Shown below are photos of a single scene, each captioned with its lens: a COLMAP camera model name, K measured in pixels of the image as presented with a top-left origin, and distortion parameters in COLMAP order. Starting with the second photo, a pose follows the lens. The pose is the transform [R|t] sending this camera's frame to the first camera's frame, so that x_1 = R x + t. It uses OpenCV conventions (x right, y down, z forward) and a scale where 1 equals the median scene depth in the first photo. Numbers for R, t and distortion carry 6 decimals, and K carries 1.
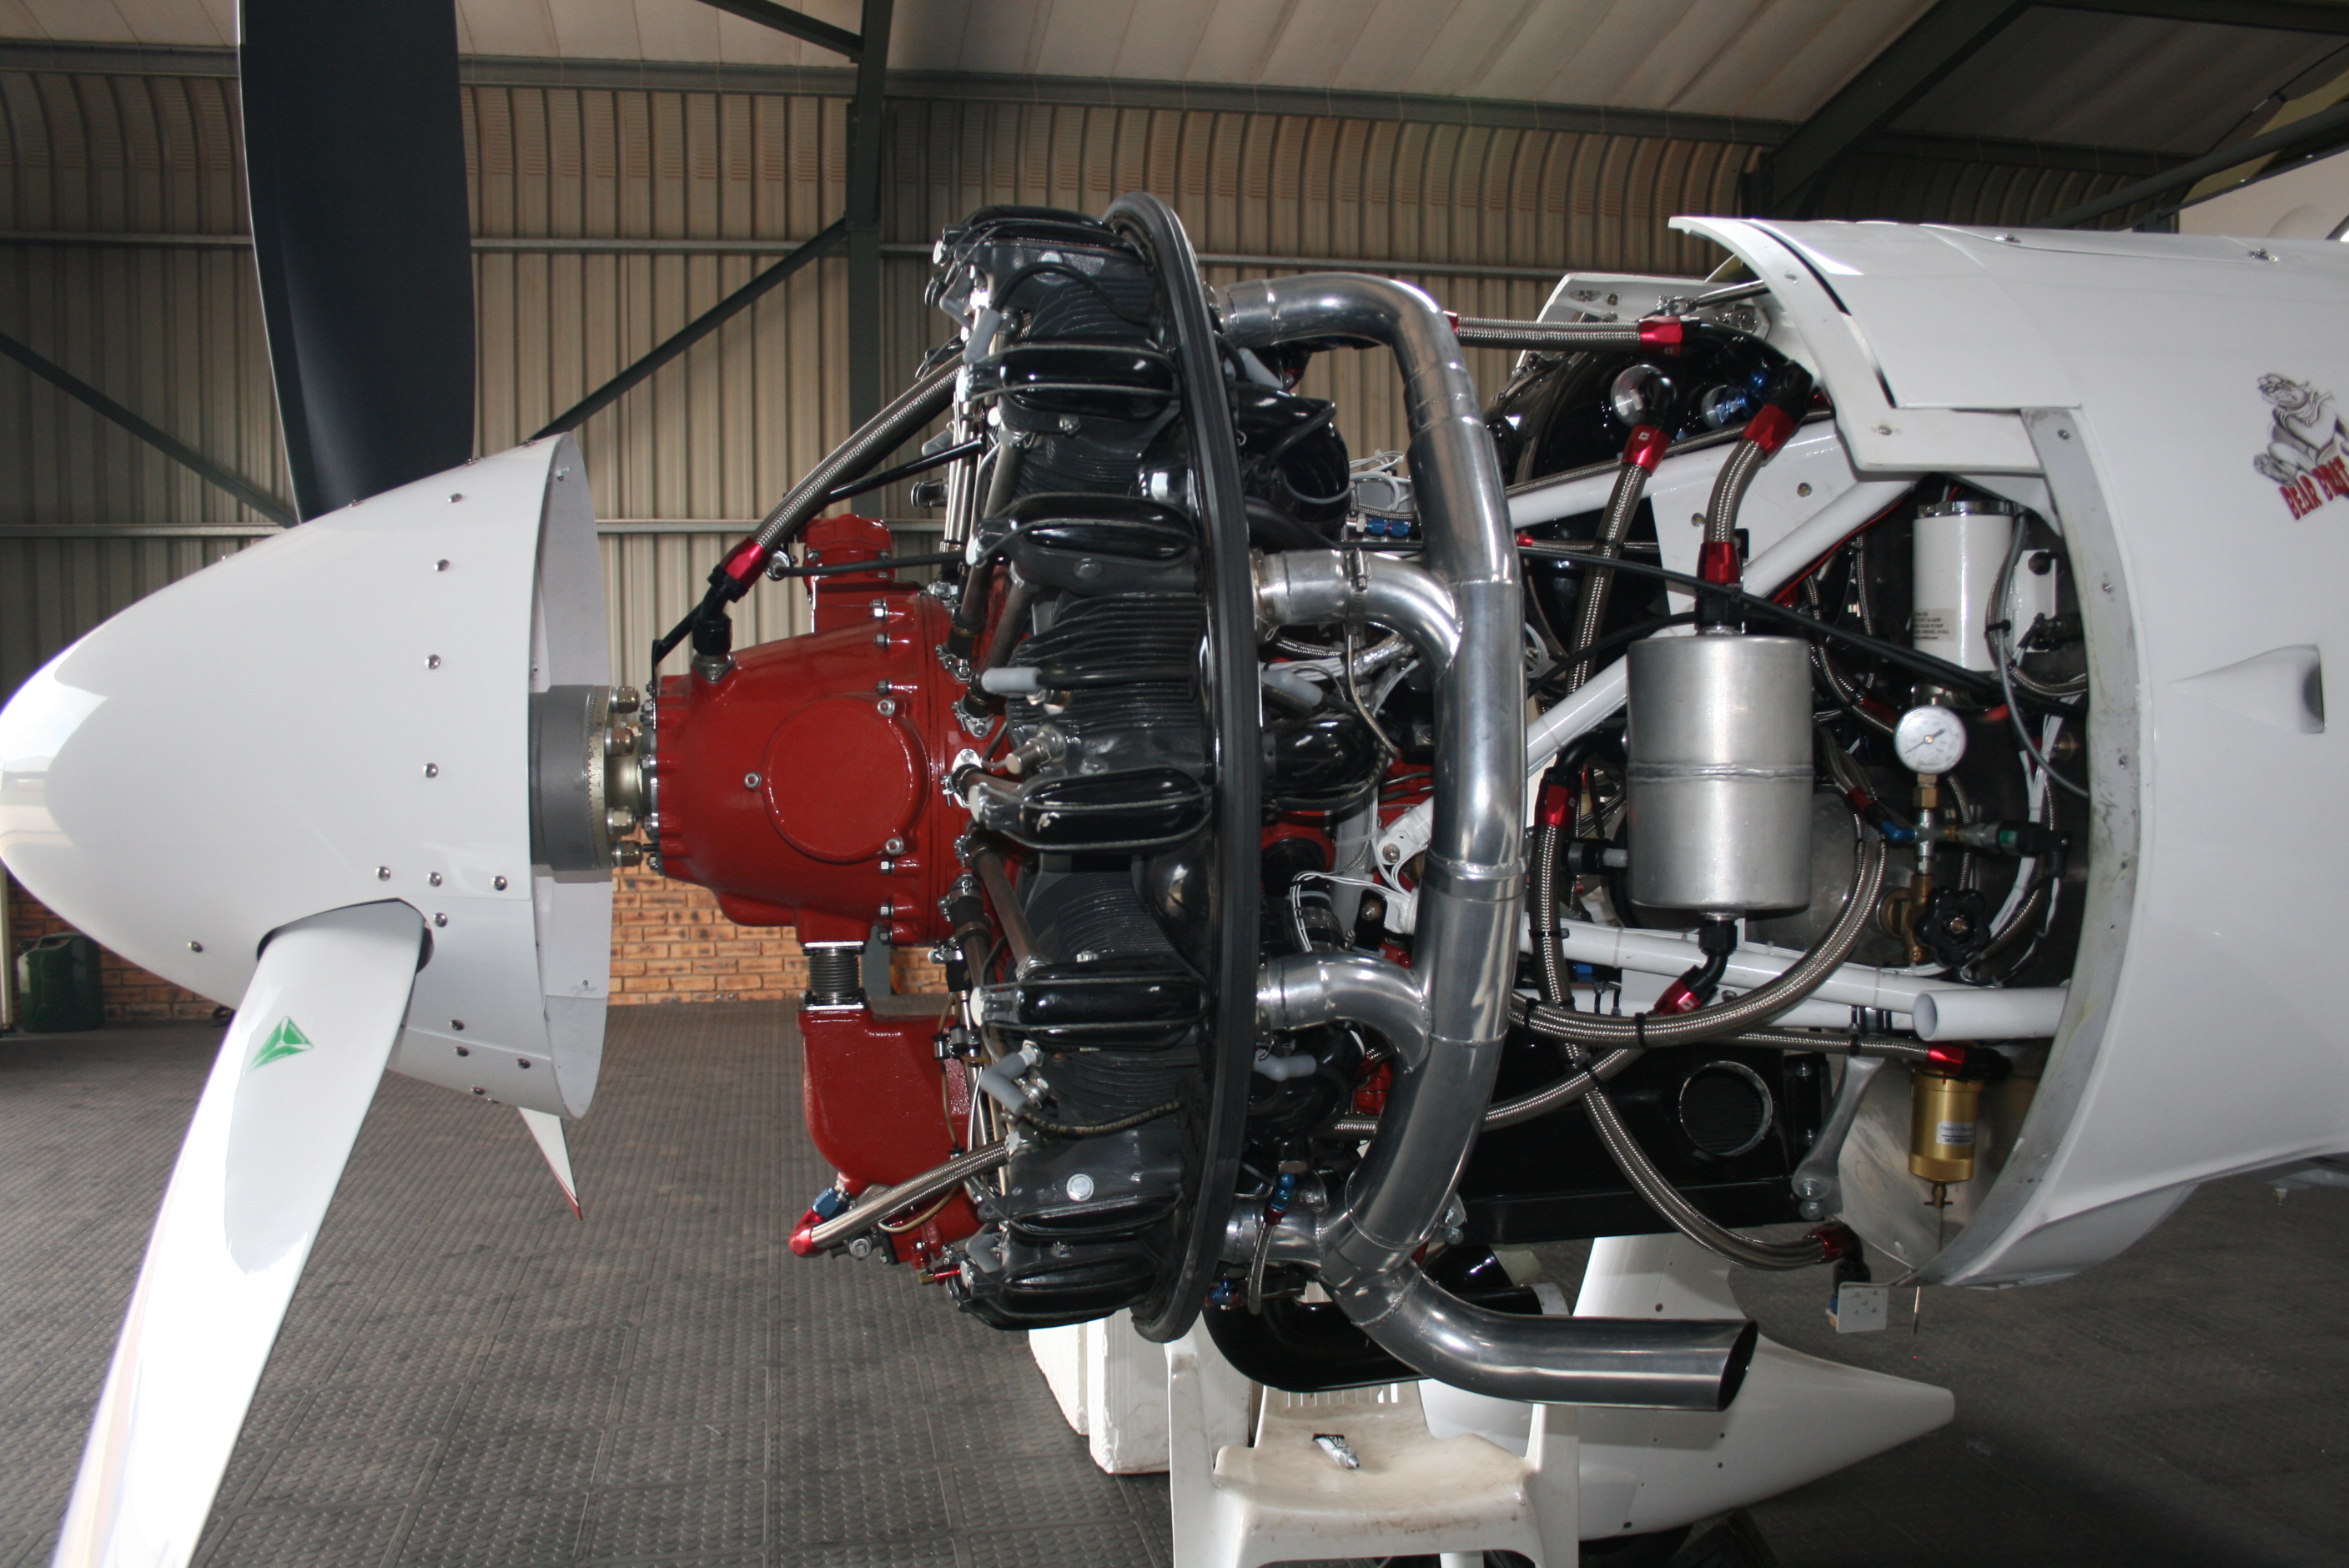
lens RADIAL K [[1980.3, 0, 1174.5], [0, 1980.3, 784.0], [0, 0, 1]] dist [-0.161125, 0.137675]
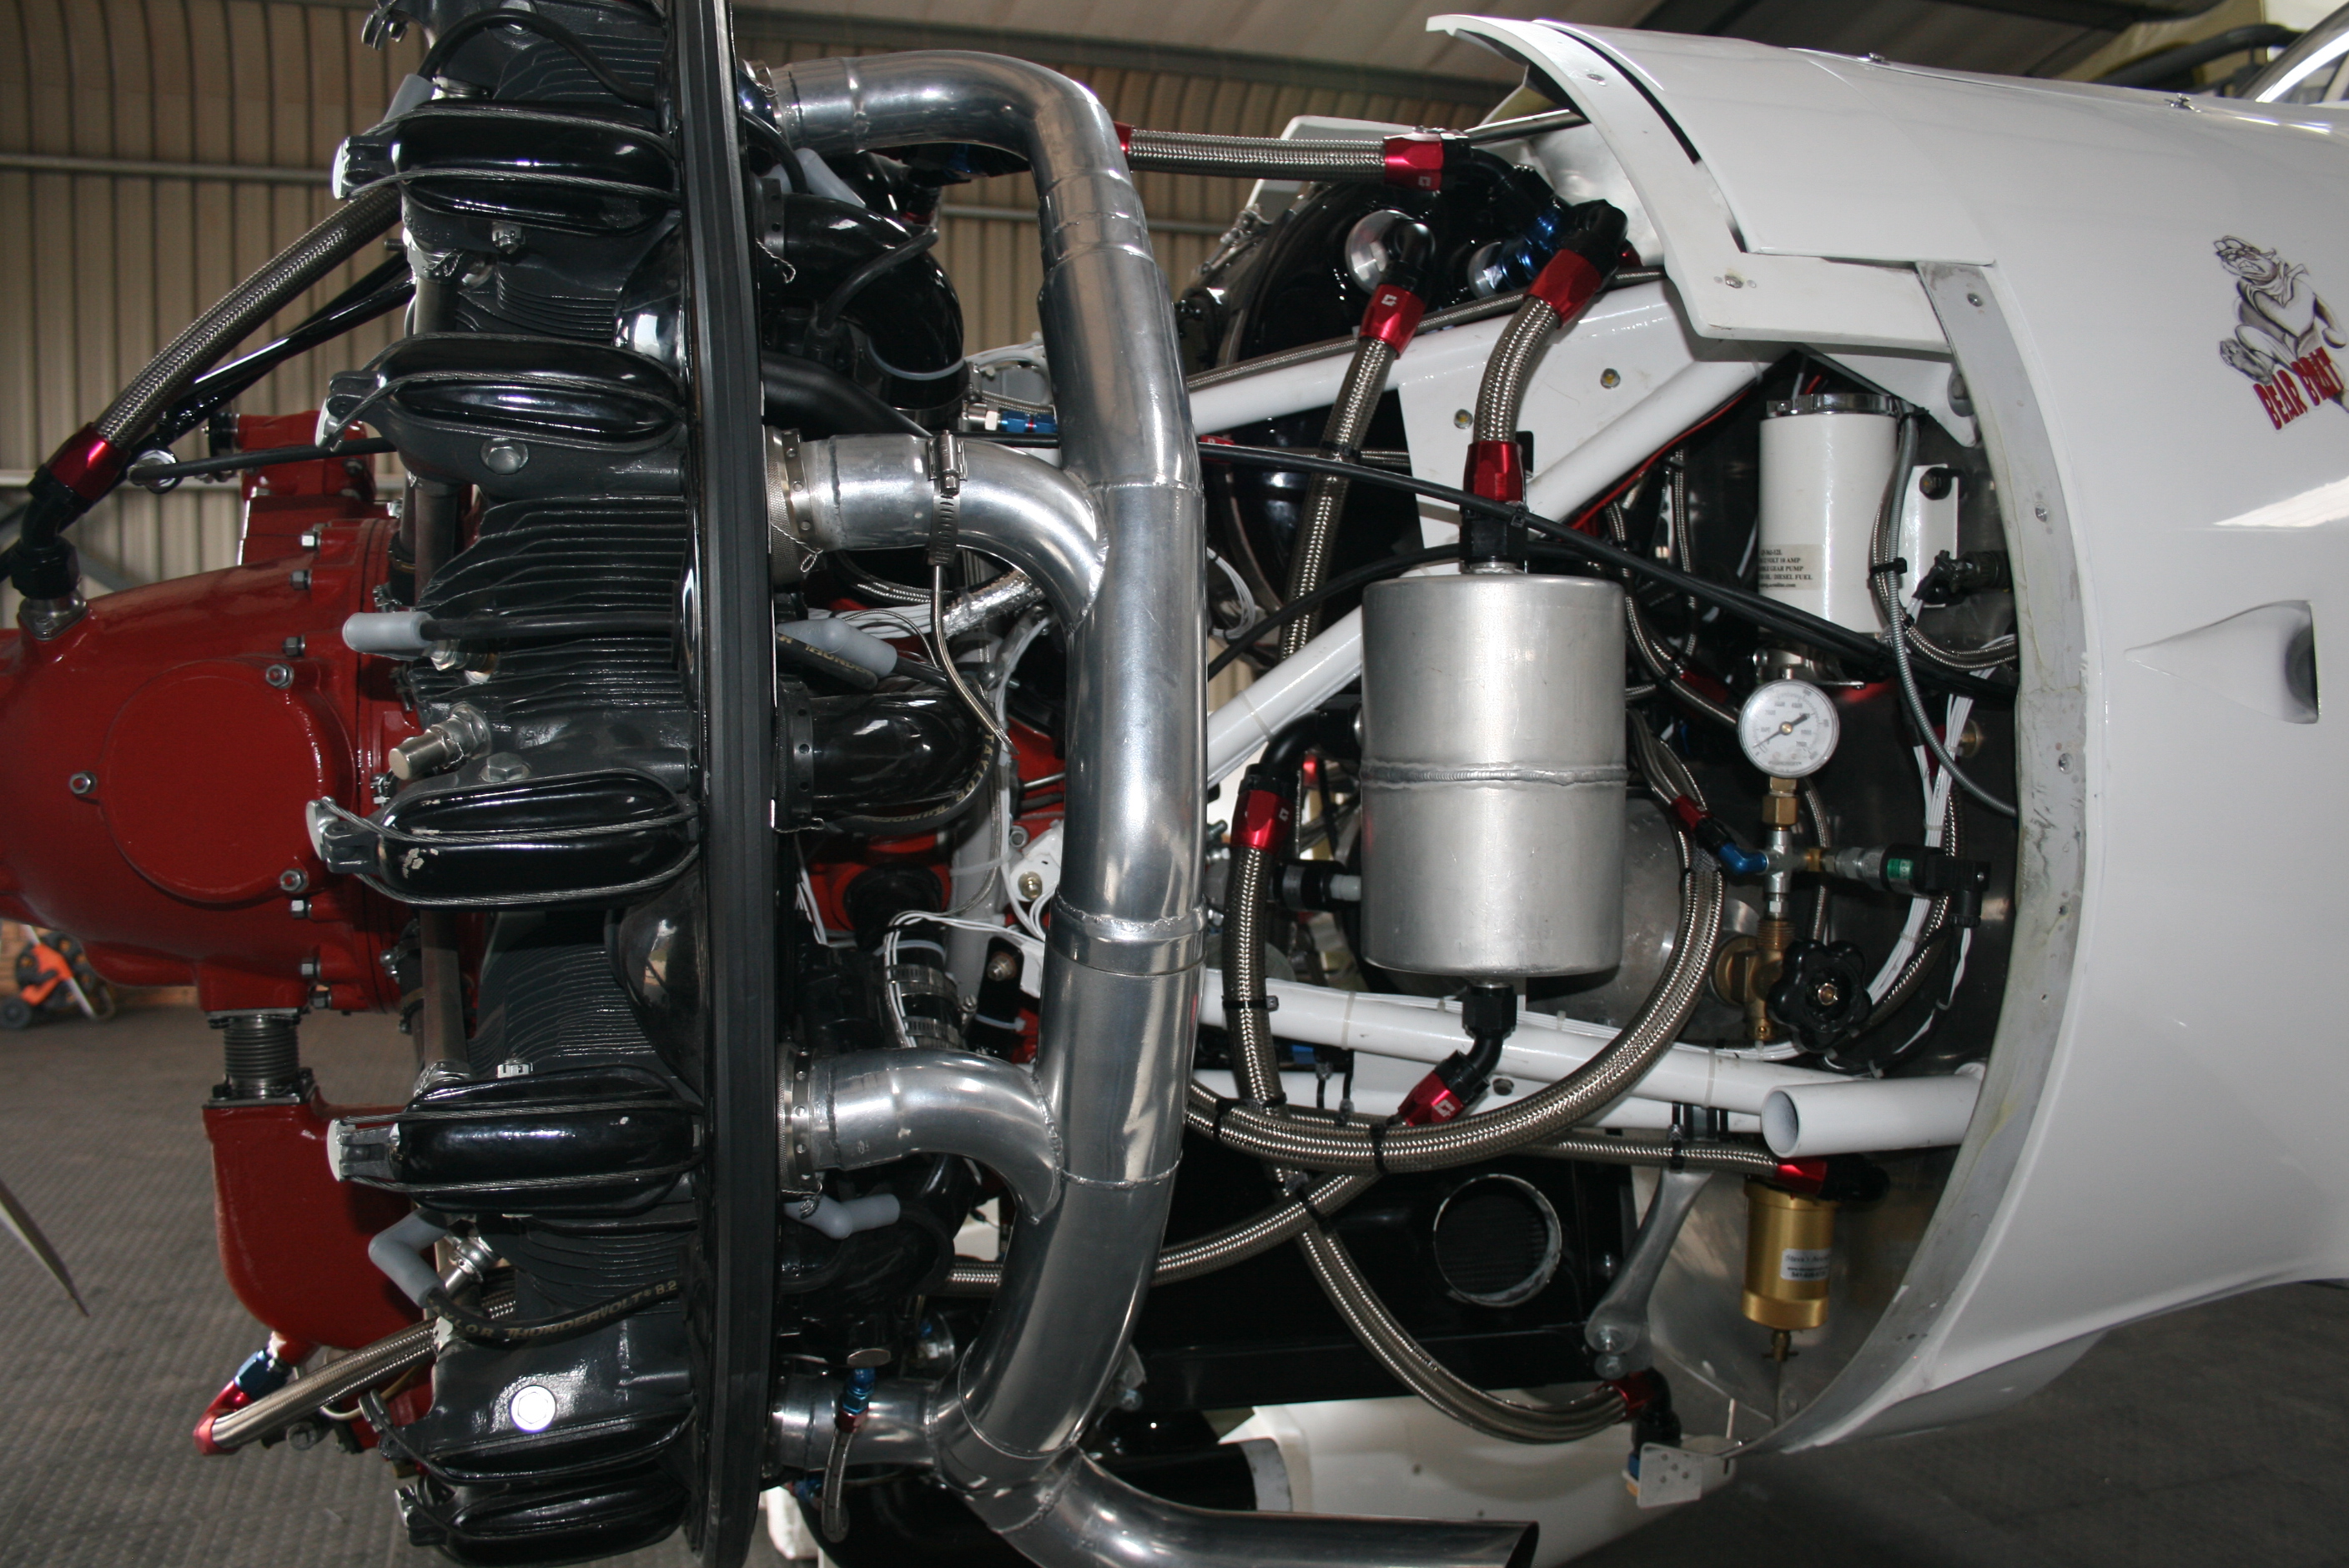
lens RADIAL K [[1980.3, 0, 1174.5], [0, 1980.3, 784.0], [0, 0, 1]] dist [-0.161125, 0.137675]
pose [[0.992495, 0.001339, 0.122279, 0.079844], [-0.002895, 0.999917, 0.012553, -0.010791], [-0.122252, -0.012813, 0.992416, 0.315567]]
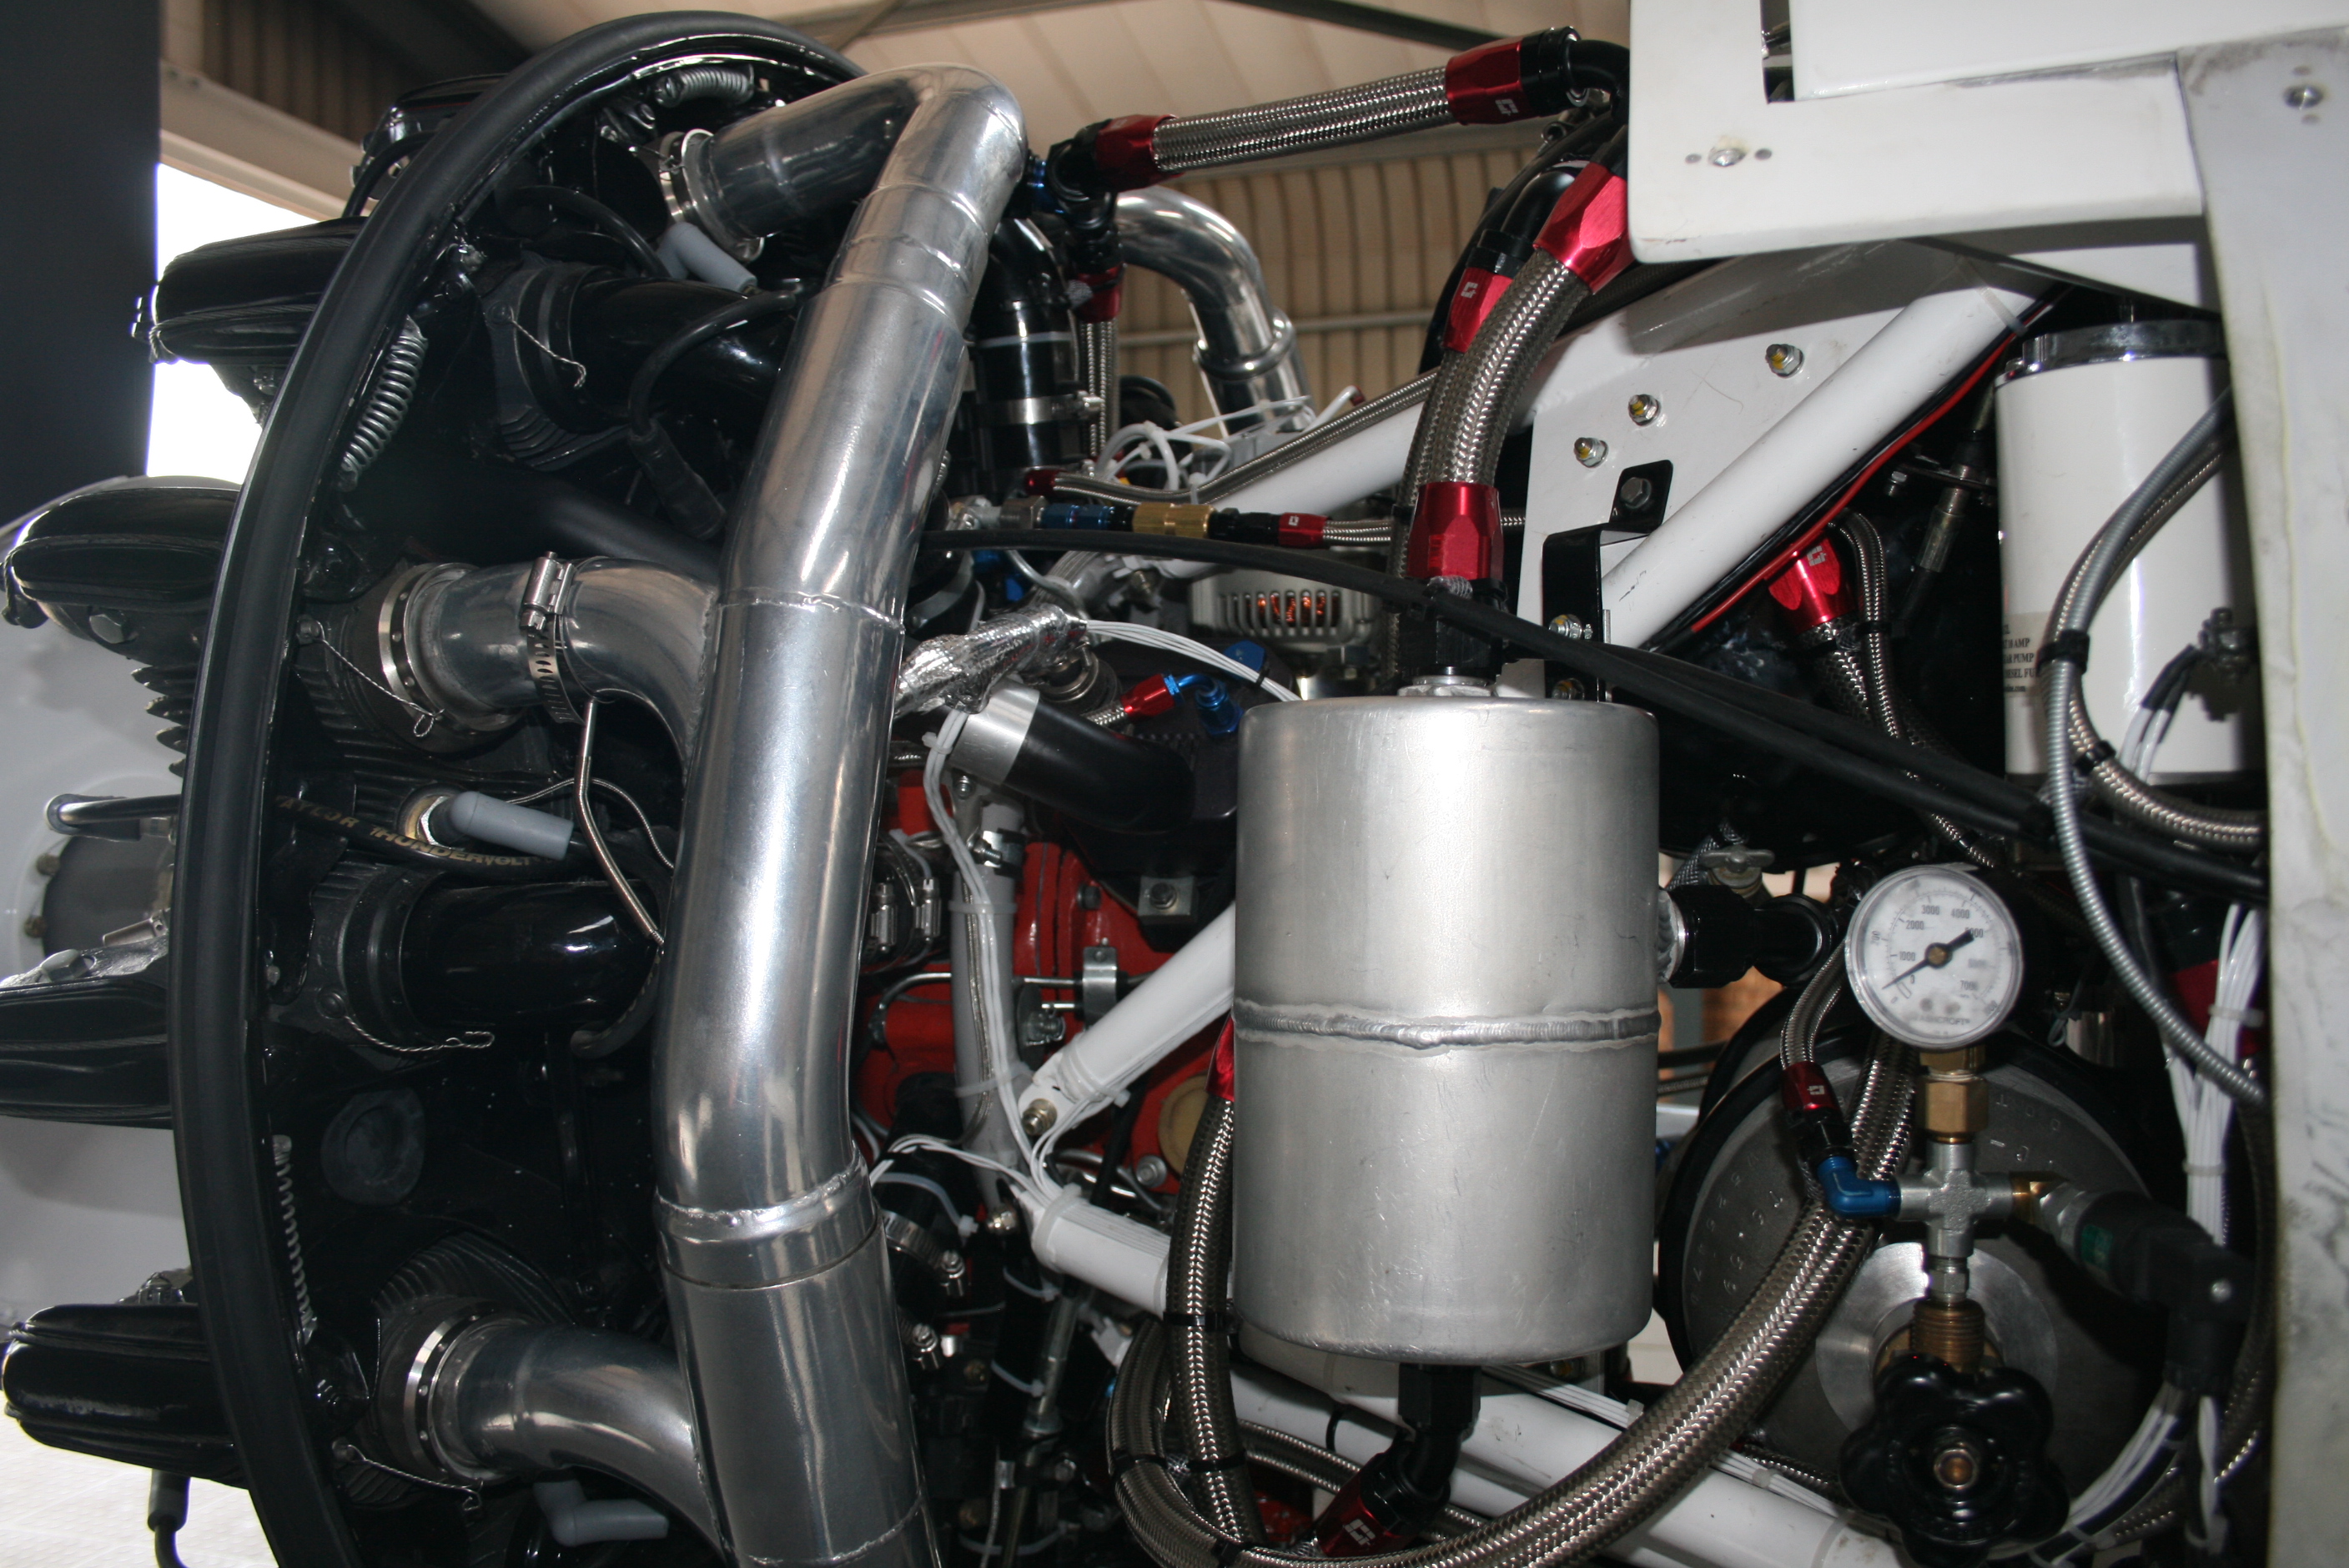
lens RADIAL K [[1980.3, 0, 1174.5], [0, 1980.3, 784.0], [0, 0, 1]] dist [-0.161125, 0.137675]
pose [[0.881452, -0.002192, -0.472268, 0.426195], [-0.017325, 0.999166, -0.036973, -0.039207], [0.471955, 0.040772, 0.880679, 0.578909]]
